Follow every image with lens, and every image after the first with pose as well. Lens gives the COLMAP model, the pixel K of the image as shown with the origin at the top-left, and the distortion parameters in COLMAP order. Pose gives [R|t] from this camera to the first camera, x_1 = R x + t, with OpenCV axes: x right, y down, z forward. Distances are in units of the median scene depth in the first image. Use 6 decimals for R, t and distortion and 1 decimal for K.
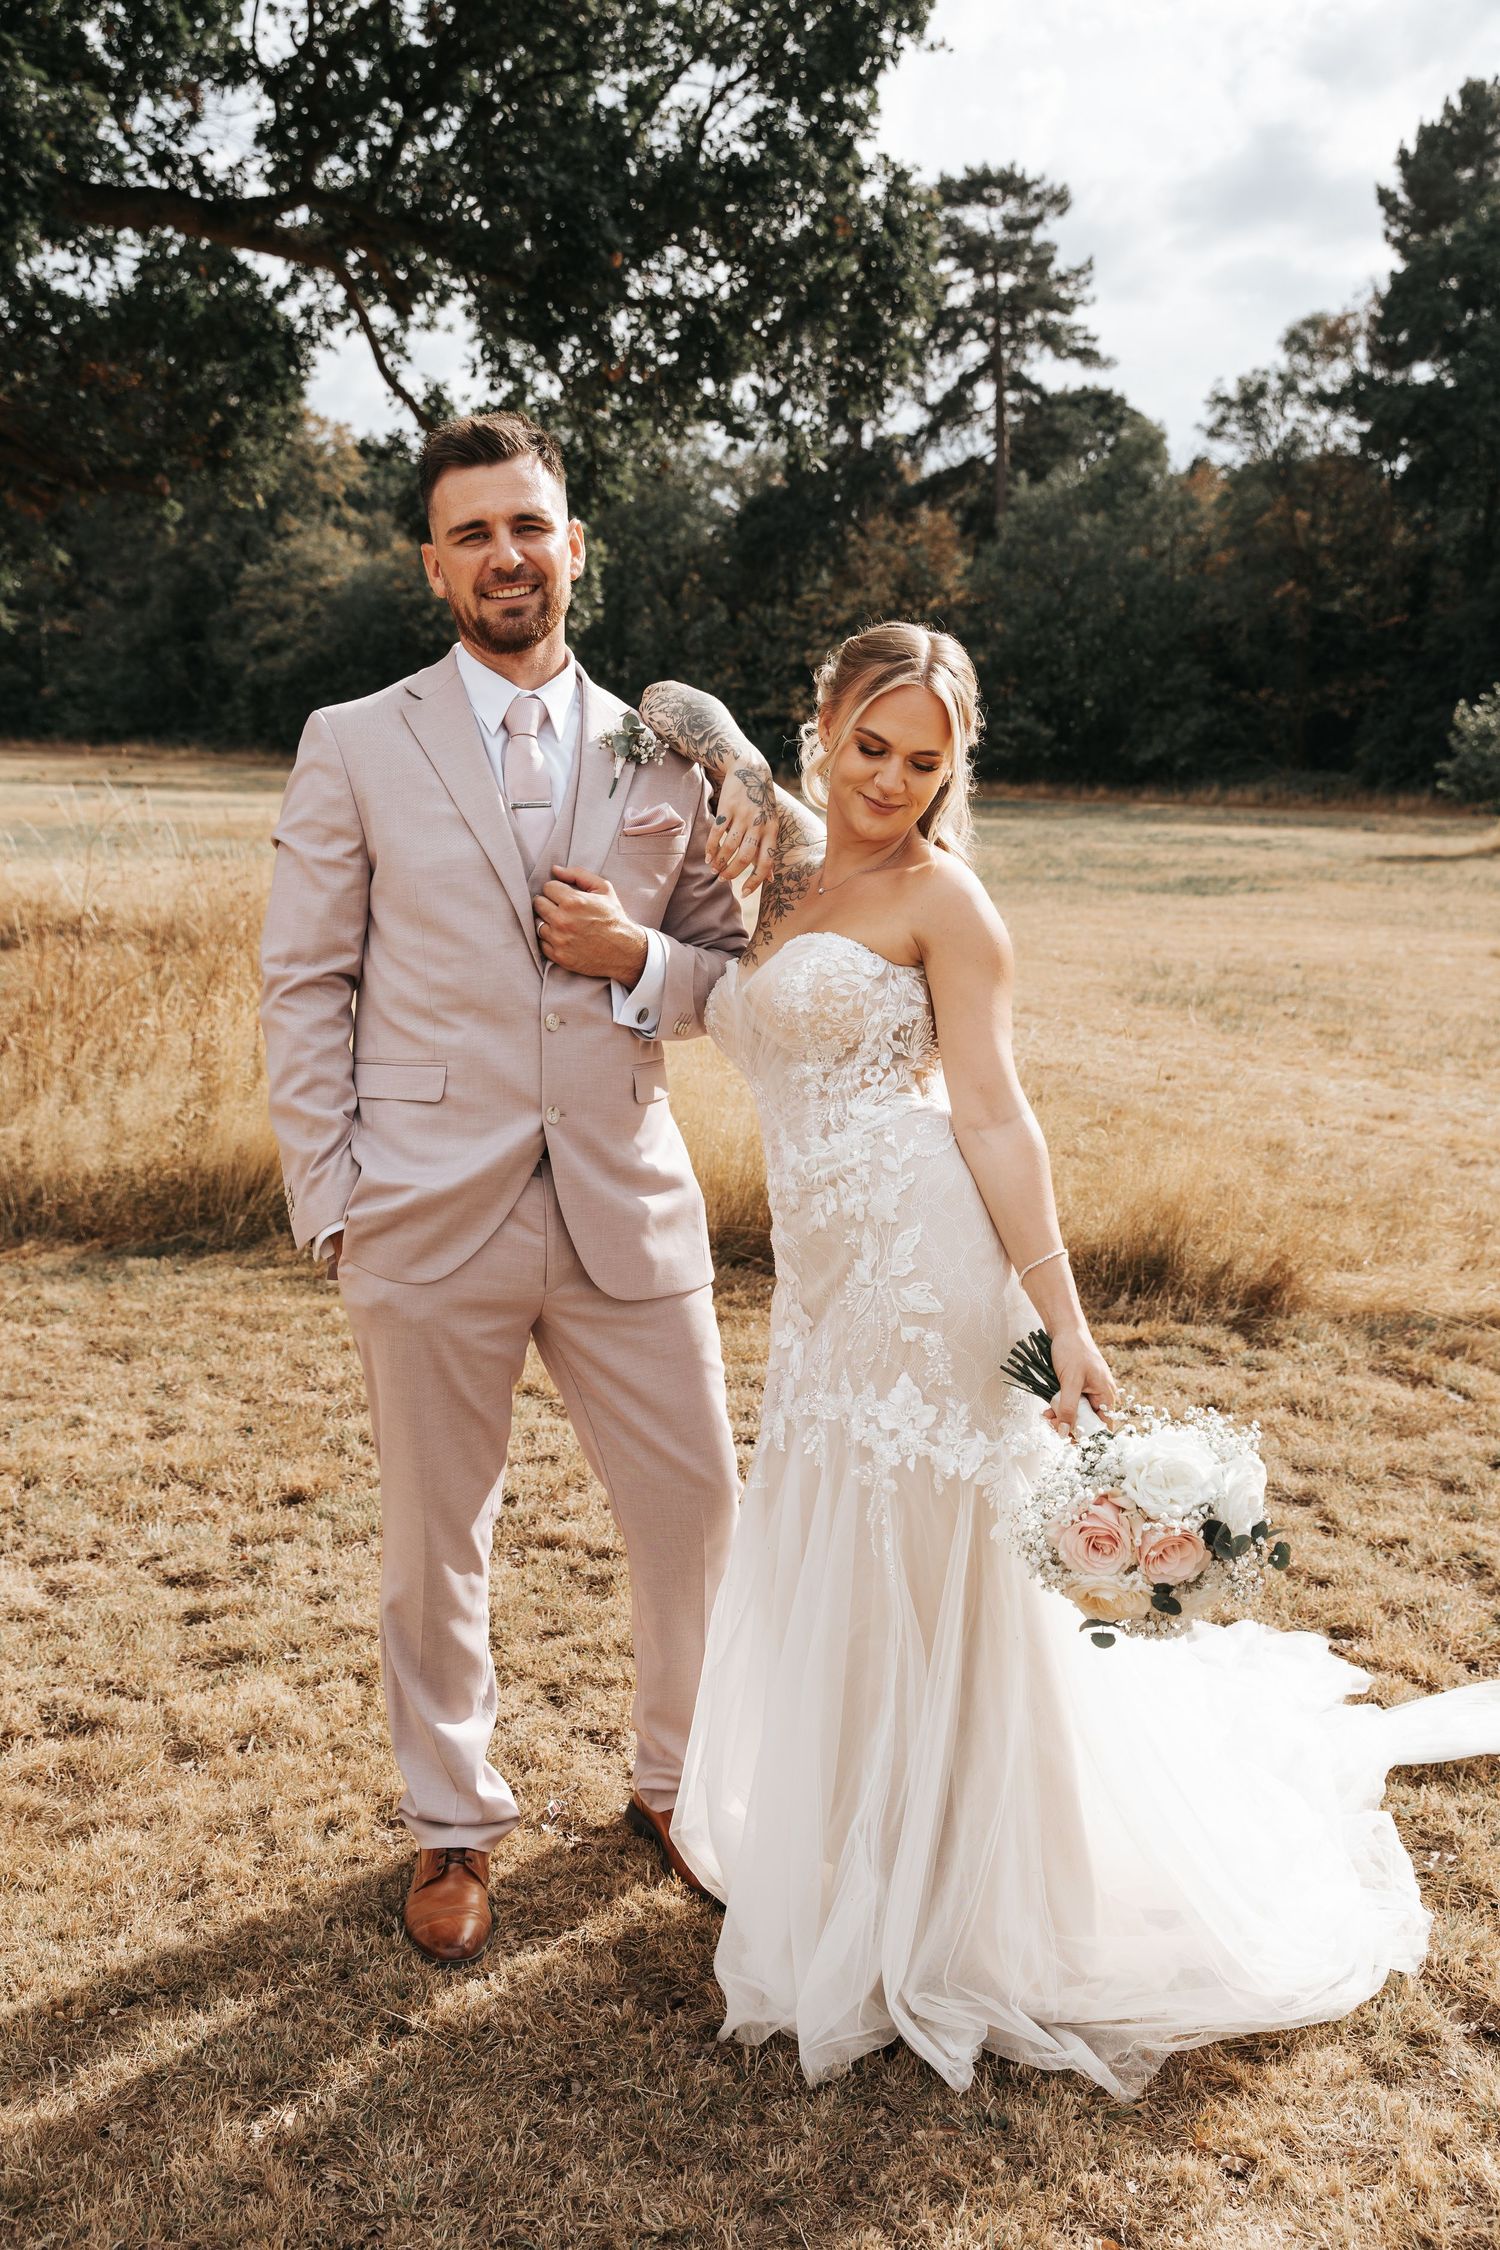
lens RADIAL K [[2227.2, 0, 750.0], [0, 2227.2, 1125.0], [0, 0, 1]] dist [0.040679, -0.024674]
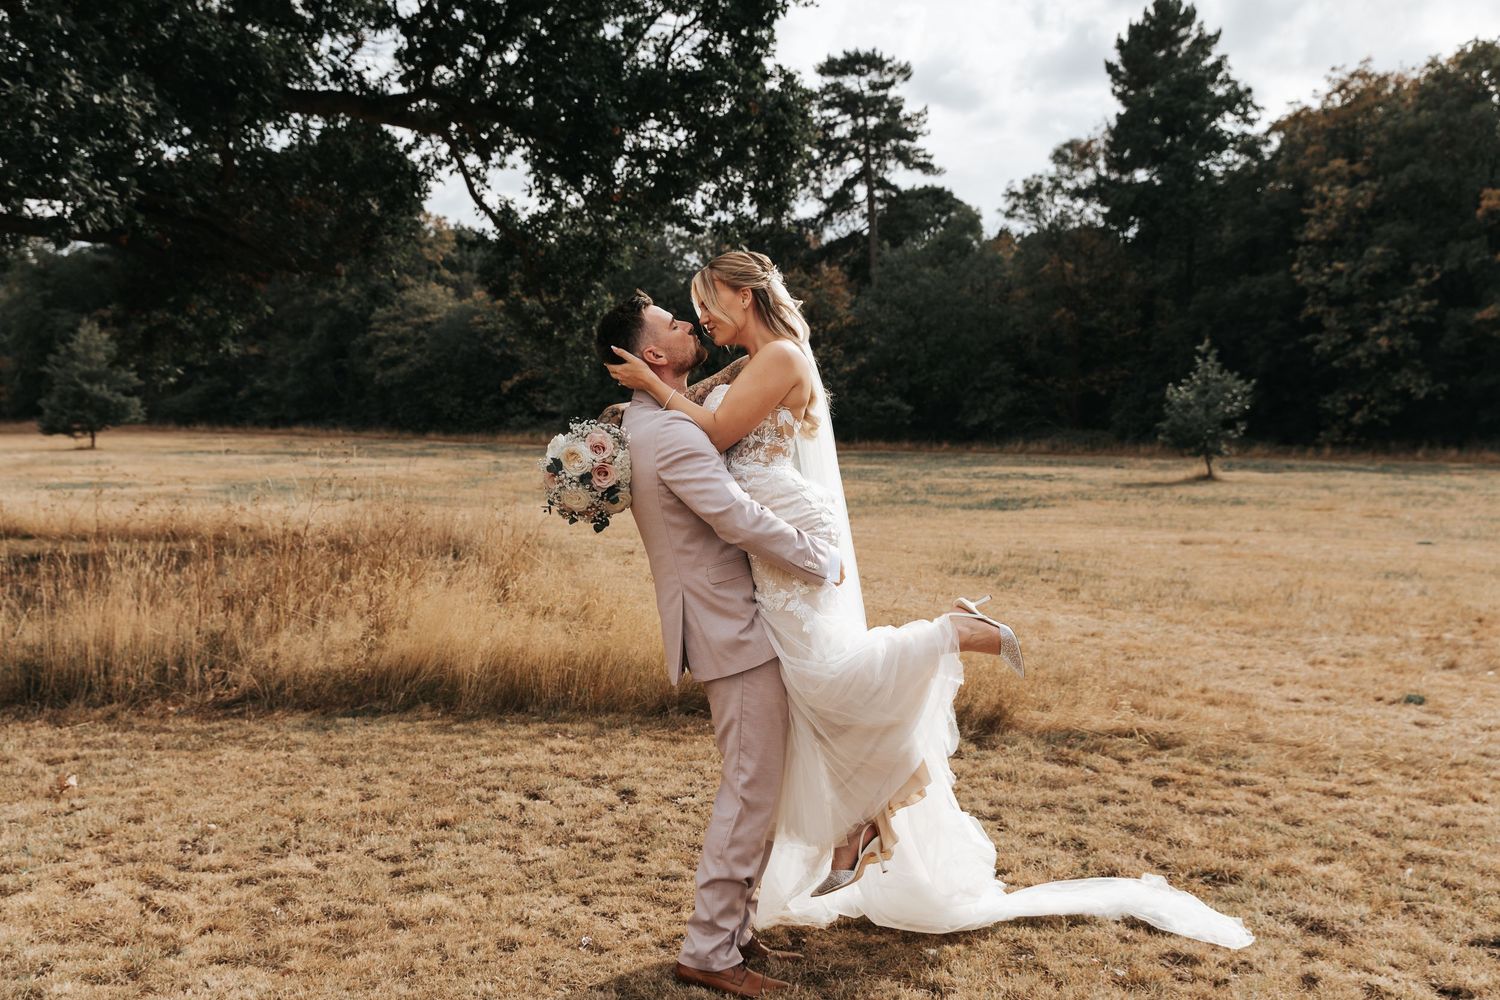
lens RADIAL K [[1601.5, 0, 750.0], [0, 1601.5, 500.0], [0, 0, 1]] dist [0.017647, 0.026035]
pose [[0.999664, -0.019421, 0.017177, 0.010883], [0.021319, 0.992751, -0.118284, 0.021406], [-0.014756, 0.118611, 0.992831, -0.120365]]
